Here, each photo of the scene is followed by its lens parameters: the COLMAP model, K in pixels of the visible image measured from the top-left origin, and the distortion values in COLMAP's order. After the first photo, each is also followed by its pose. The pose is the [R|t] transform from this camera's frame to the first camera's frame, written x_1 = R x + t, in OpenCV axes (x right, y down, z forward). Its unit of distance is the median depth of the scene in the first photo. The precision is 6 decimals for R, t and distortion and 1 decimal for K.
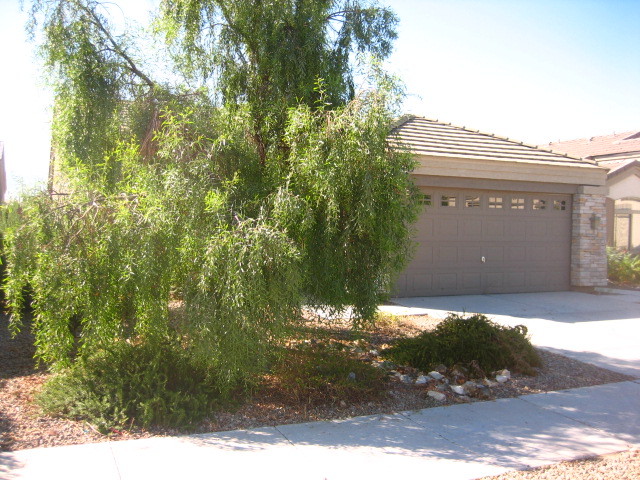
lens RADIAL K [[679.7, 0, 320.0], [0, 679.7, 240.0], [0, 0, 1]] dist [-0.198305, 0.371500]
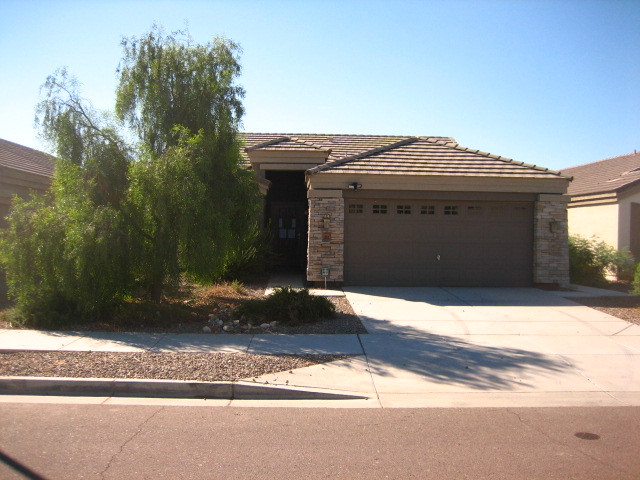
lens RADIAL K [[679.7, 0, 320.0], [0, 679.7, 240.0], [0, 0, 1]] dist [-0.198305, 0.371500]
pose [[0.920906, -0.004889, -0.389755, 0.492437], [-0.005236, 0.999676, -0.024912, 0.026766], [0.389750, 0.024982, 0.920582, -0.192041]]
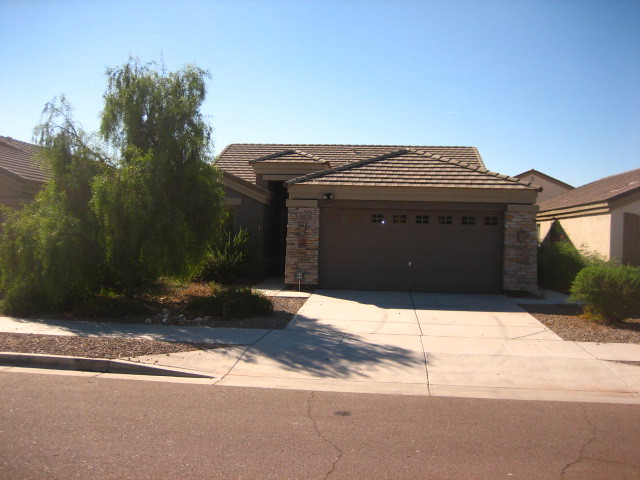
lens RADIAL K [[679.7, 0, 320.0], [0, 679.7, 240.0], [0, 0, 1]] dist [-0.198305, 0.371500]
pose [[0.855517, 0.001749, -0.517771, 0.722462], [-0.021451, 0.999255, -0.032068, 0.026322], [0.517329, 0.038541, 0.854918, -0.181415]]
